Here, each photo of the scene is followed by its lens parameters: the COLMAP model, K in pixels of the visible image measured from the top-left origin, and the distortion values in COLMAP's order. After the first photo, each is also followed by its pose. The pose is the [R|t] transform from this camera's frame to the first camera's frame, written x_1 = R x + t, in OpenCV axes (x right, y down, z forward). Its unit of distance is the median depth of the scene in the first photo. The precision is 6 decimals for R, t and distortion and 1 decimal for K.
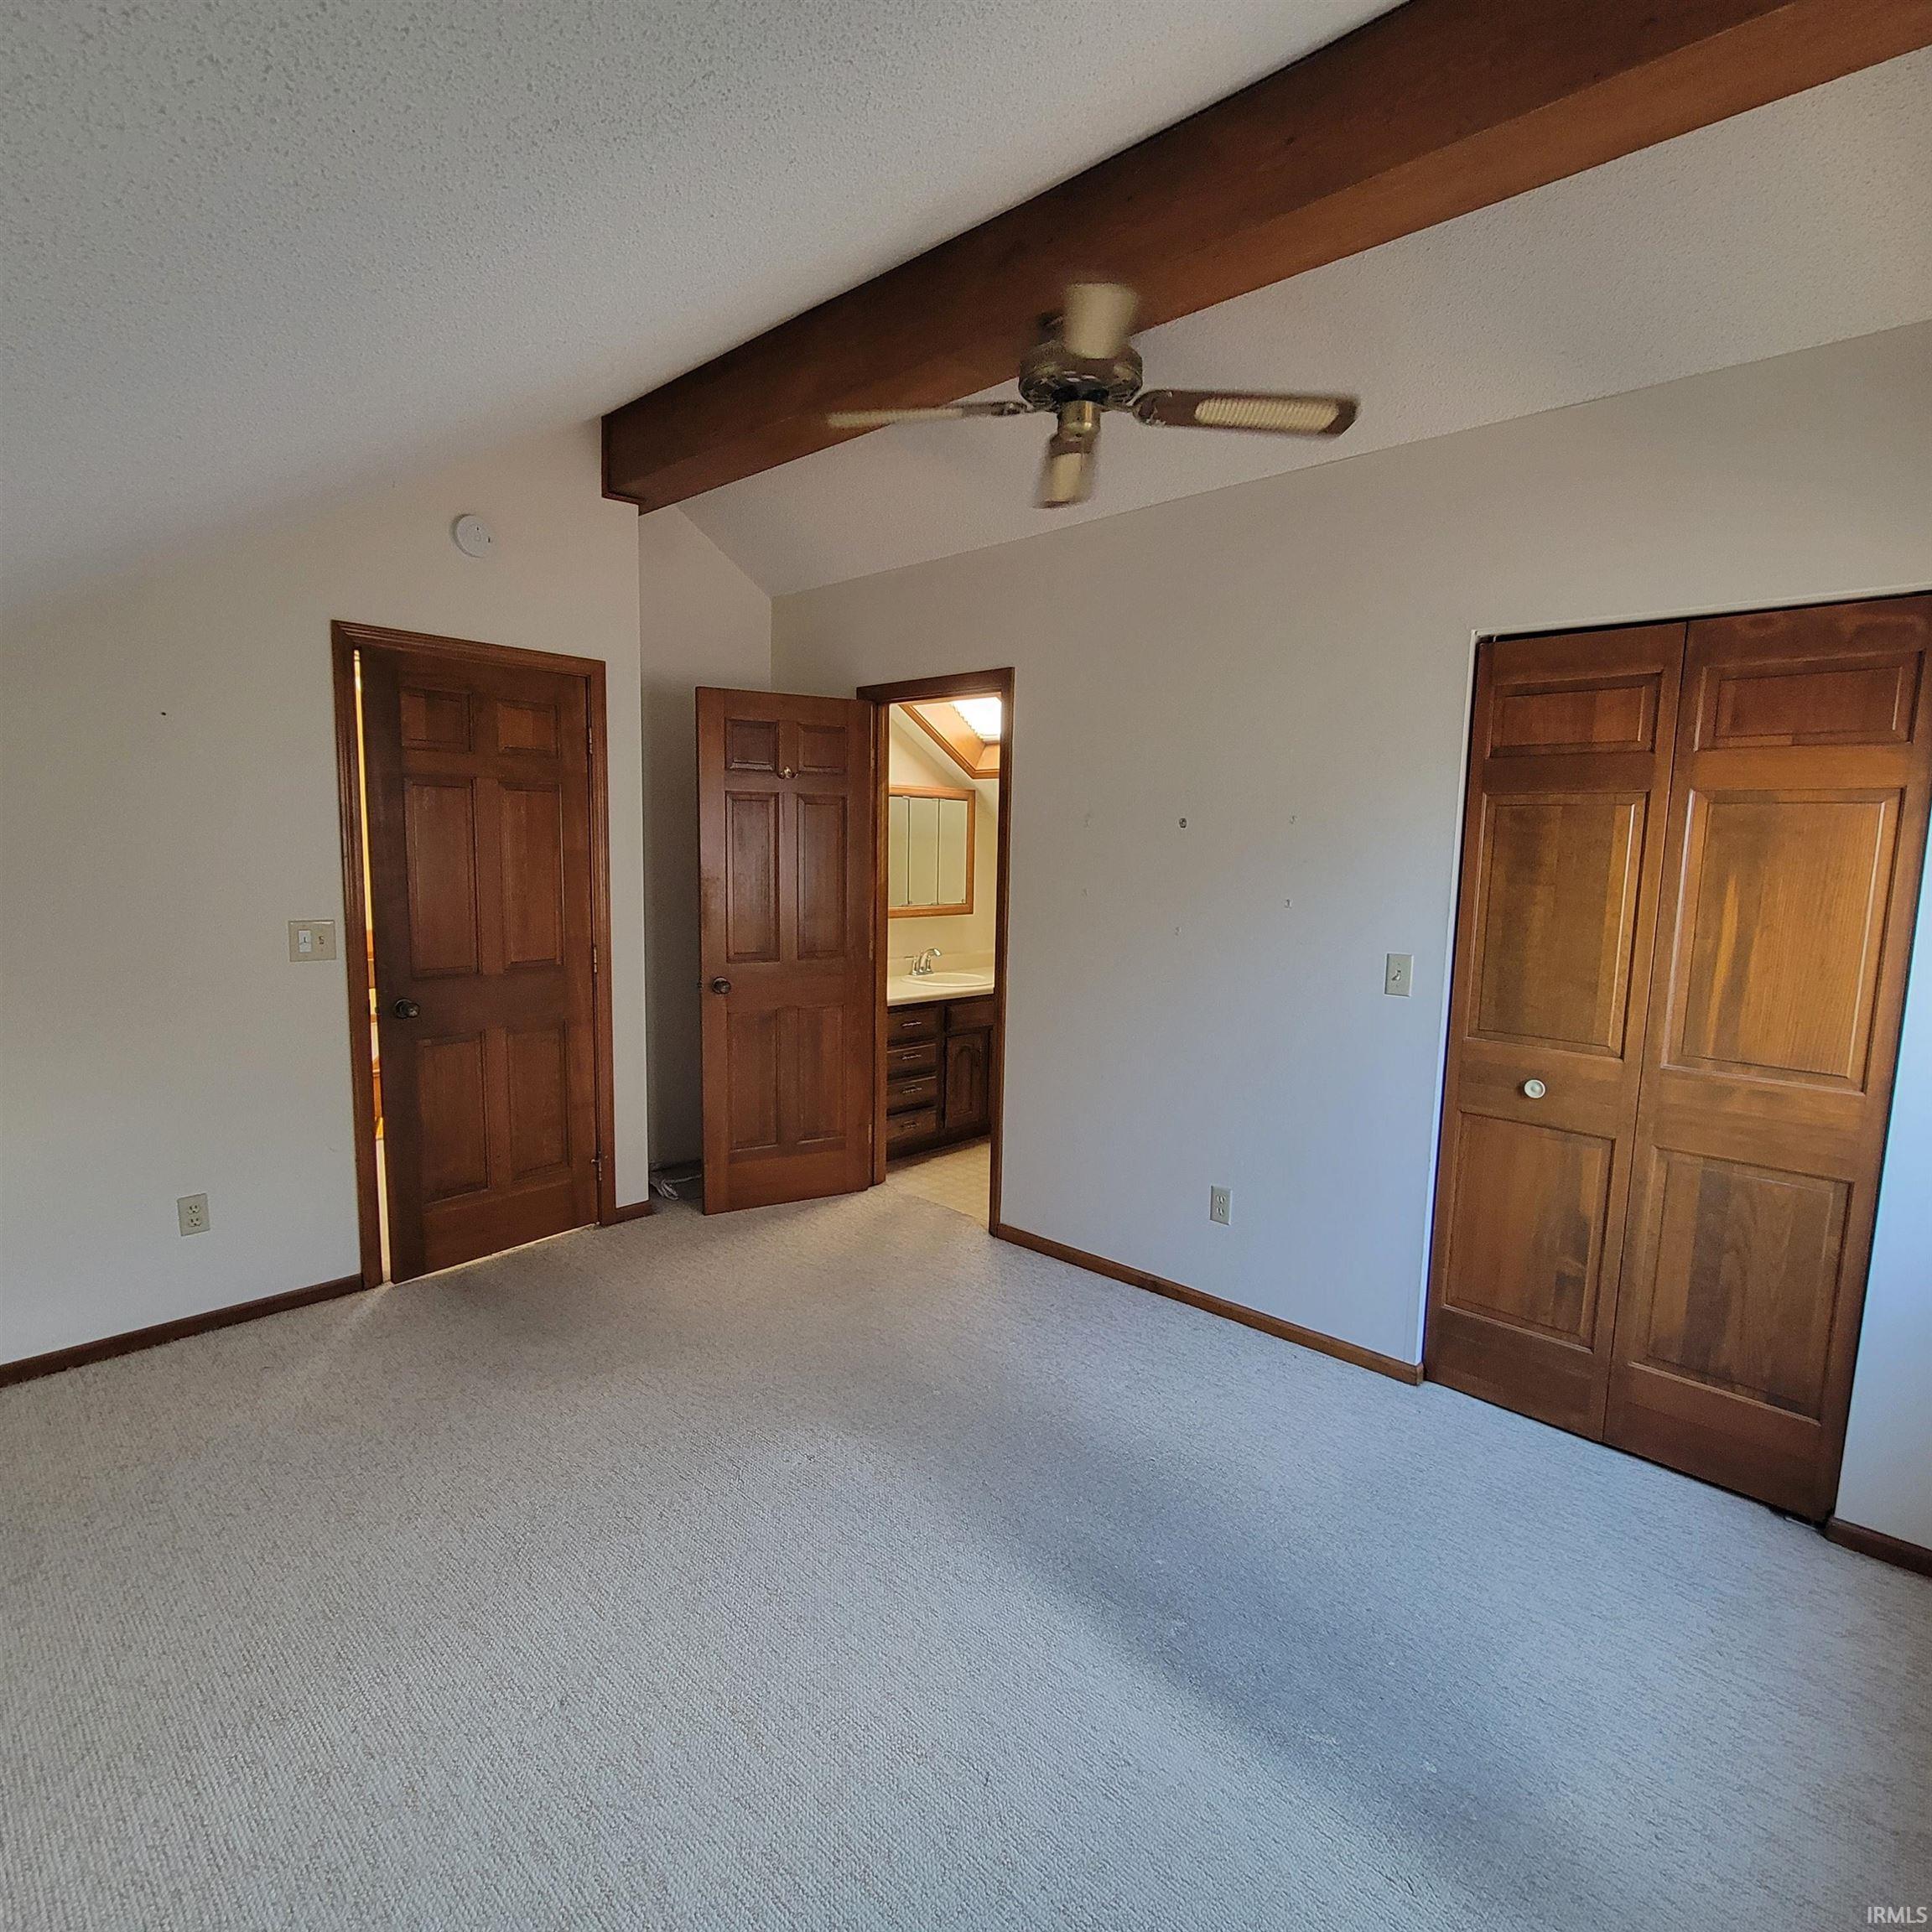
lens RADIAL K [[1053.4, 0, 970.8], [0, 1053.4, 983.0], [0, 0, 1]] dist [0.001624, 0.001685]
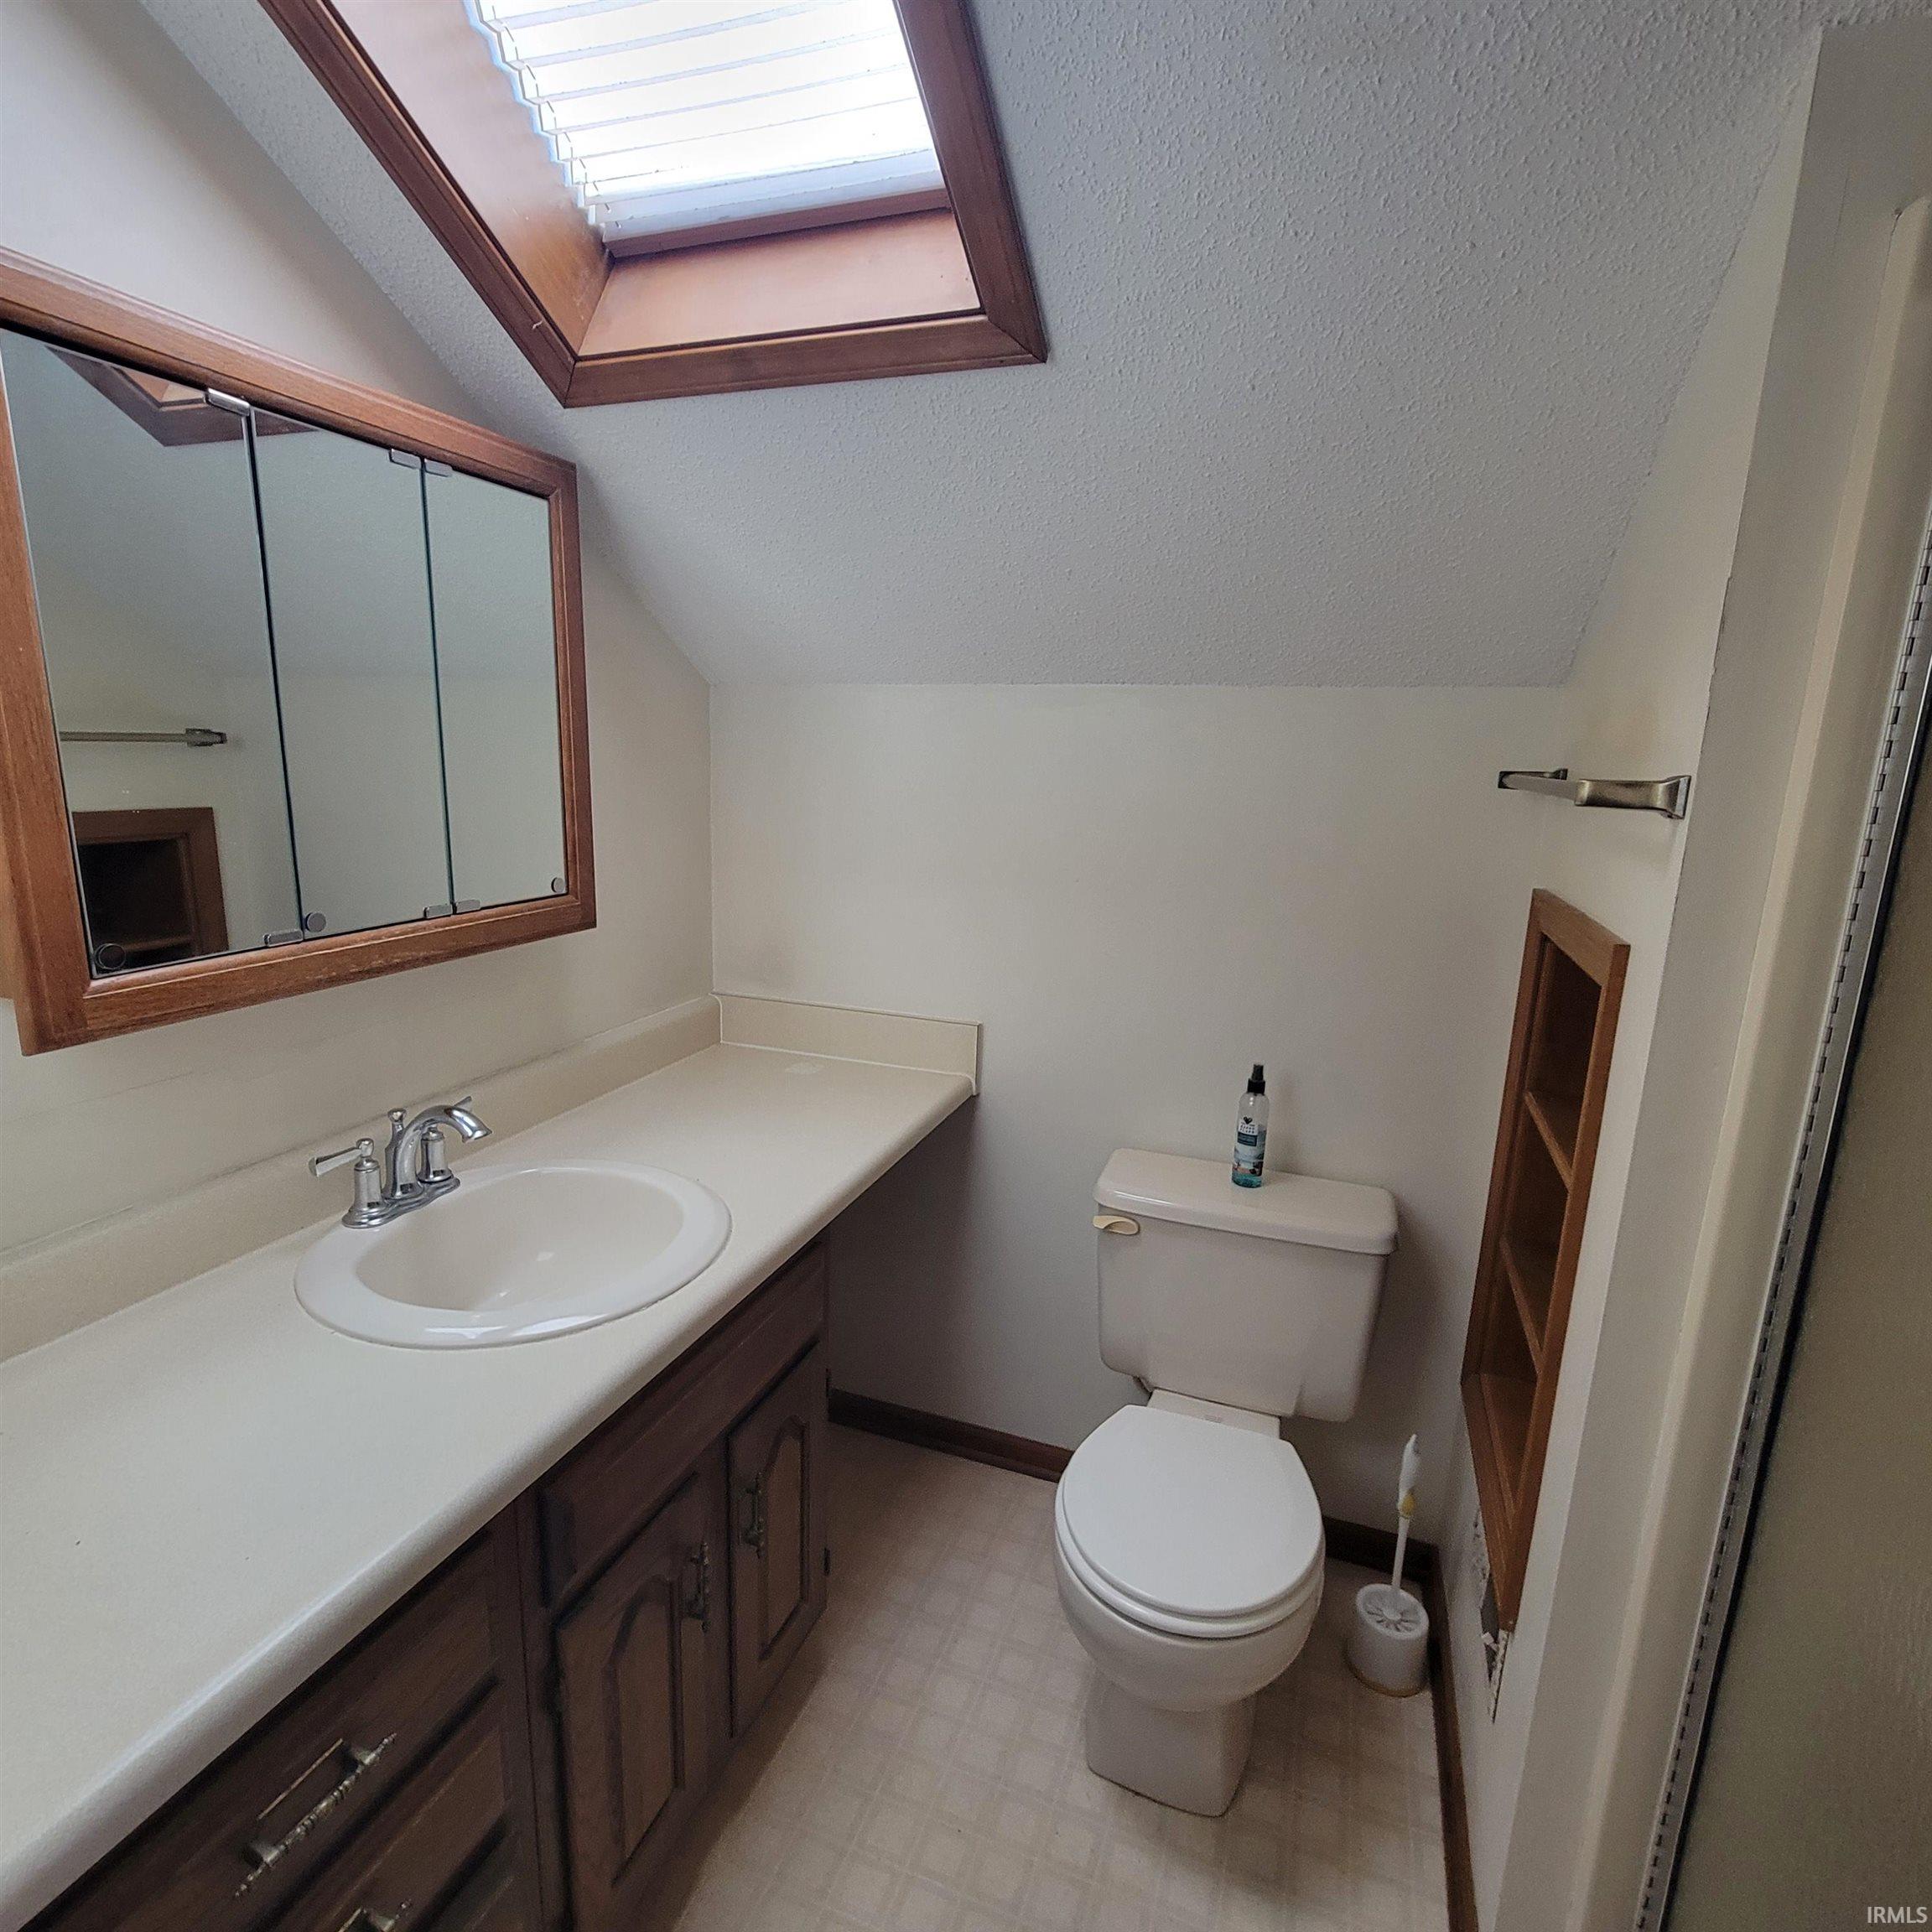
lens RADIAL K [[1047.5, 0, 957.6], [0, 1047.5, 971.1], [0, 0, 1]] dist [-0.006931, -0.000718]
pose [[0.922622, -0.074686, 0.378406, -0.032922], [0.040517, 0.994412, 0.097481, -0.162717], [-0.383572, -0.074606, 0.920492, 1.470560]]
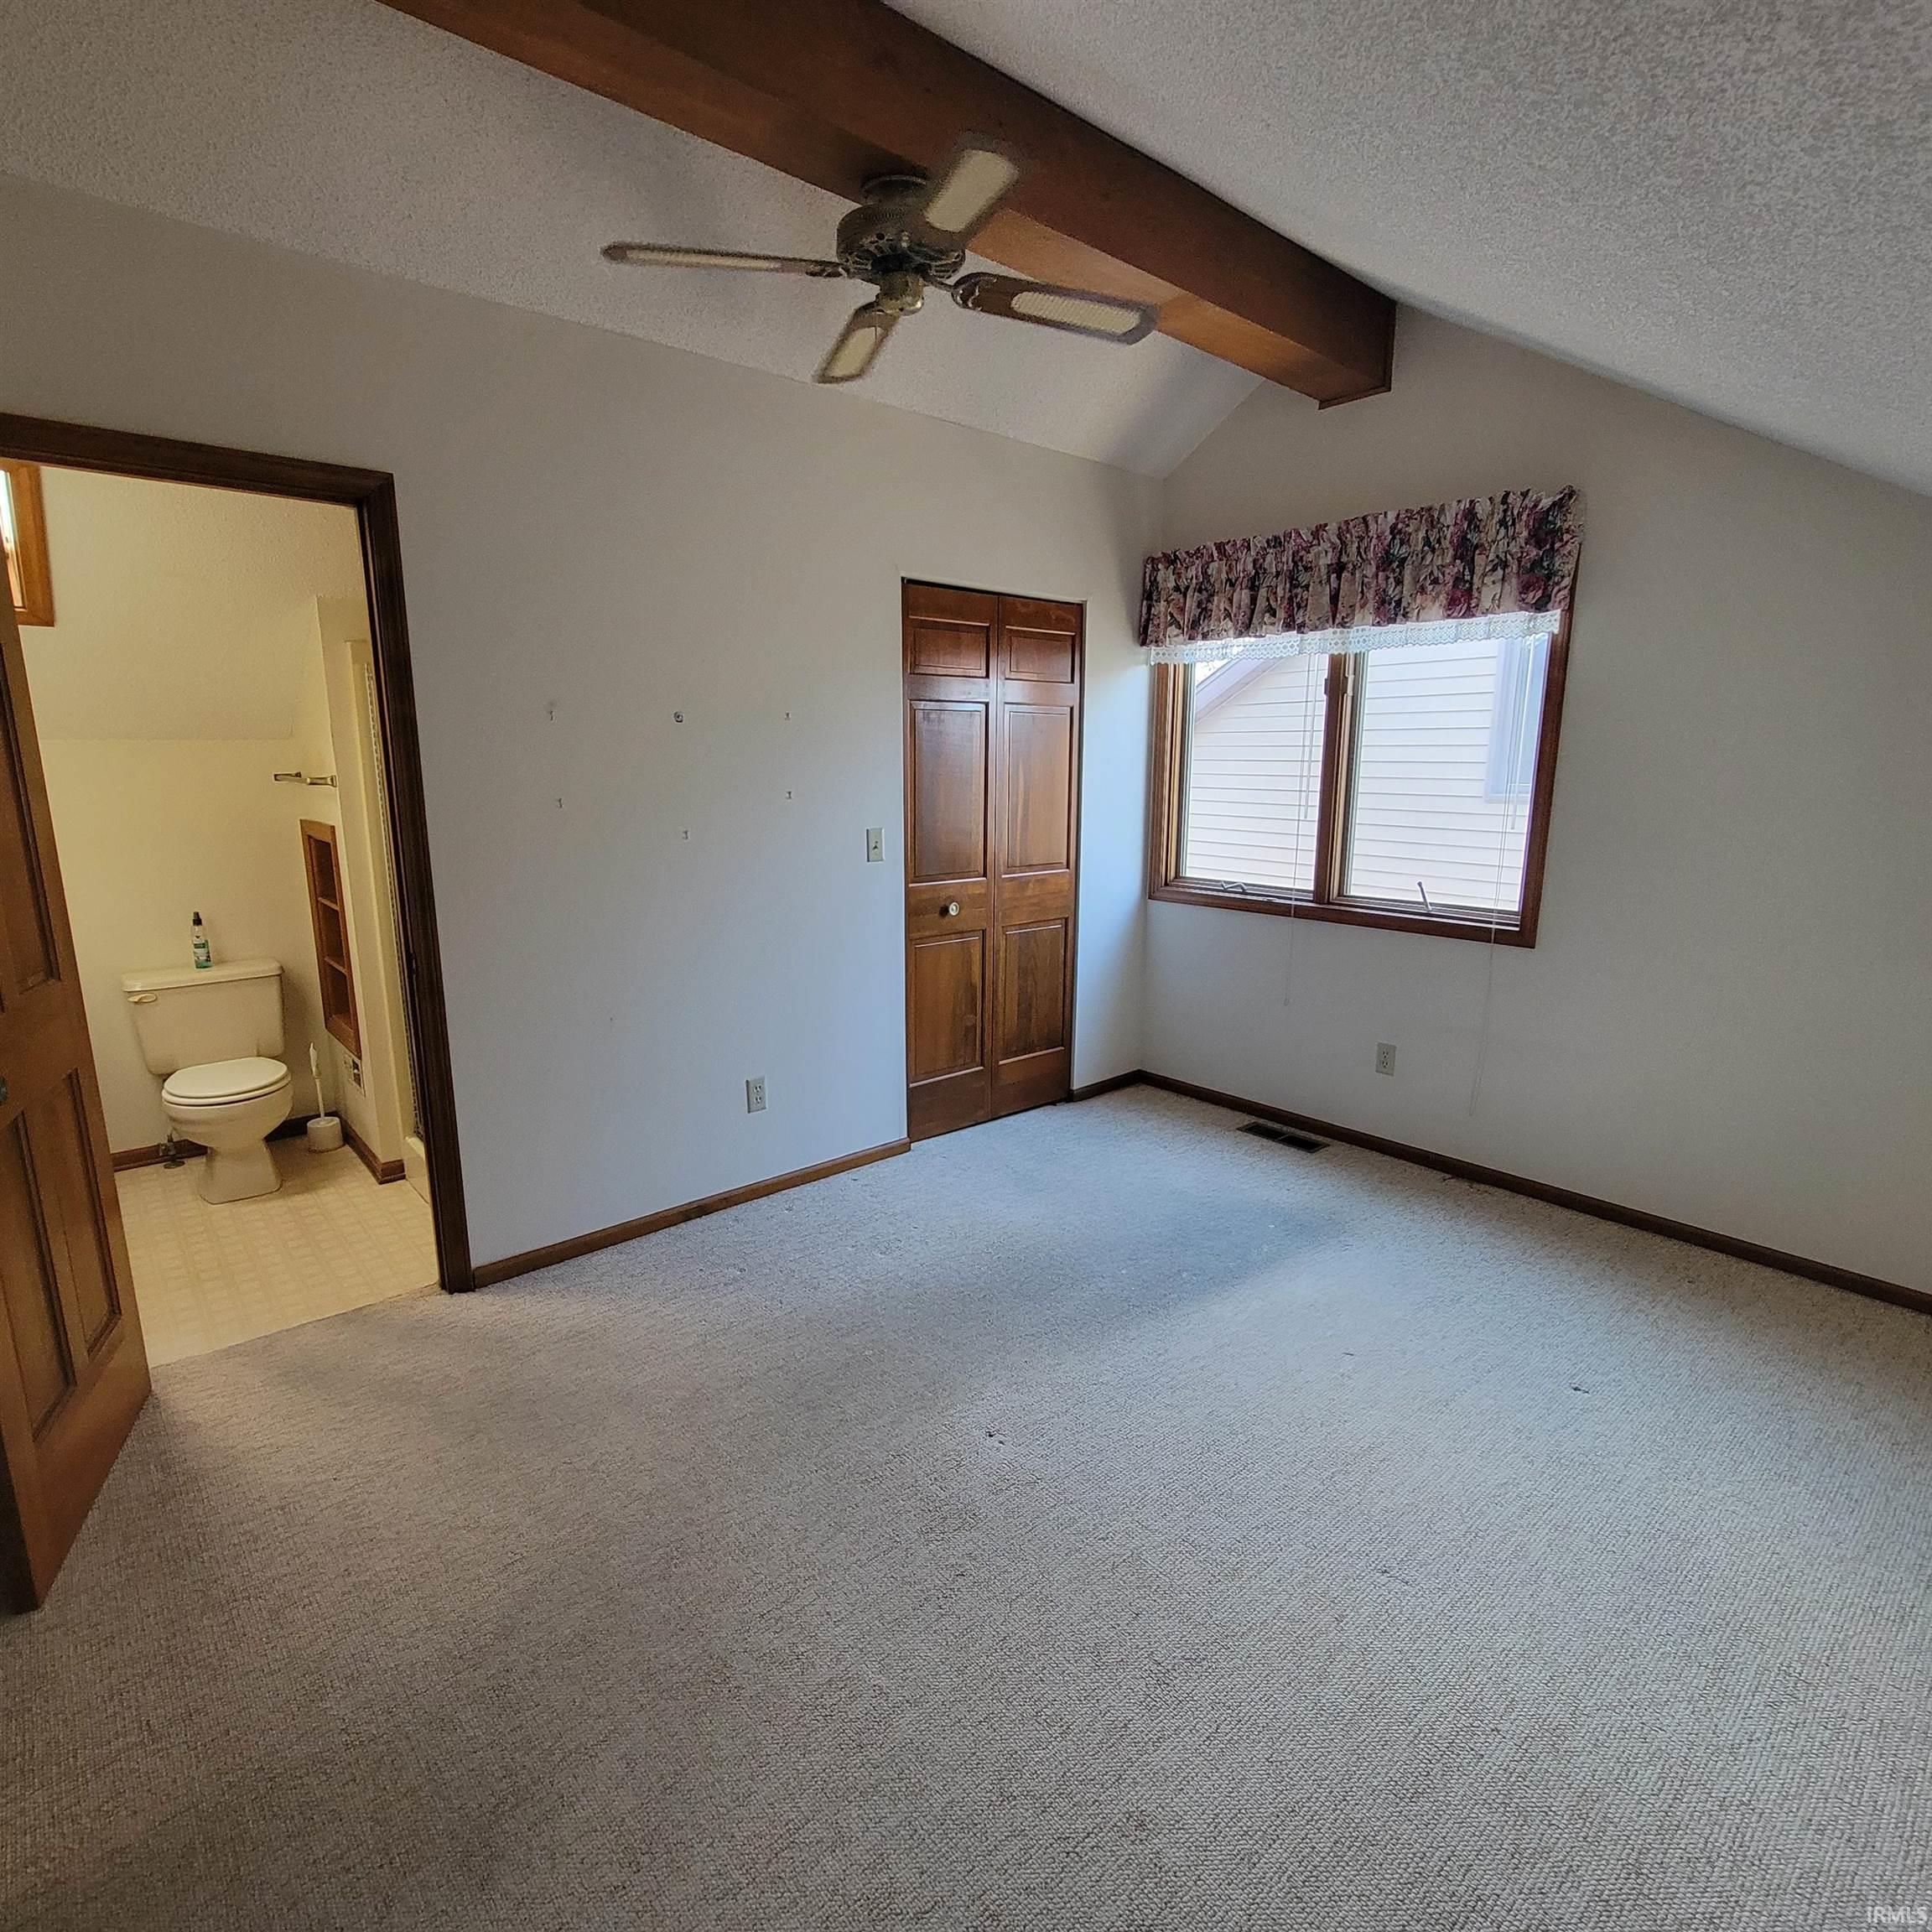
lens RADIAL K [[1047.5, 0, 957.6], [0, 1047.5, 971.1], [0, 0, 1]] dist [-0.006931, -0.000718]
pose [[0.104182, -0.224371, 0.968919, -0.879220], [0.133162, 0.968595, 0.209978, -0.118530], [-0.985603, 0.107147, 0.130788, 0.812201]]
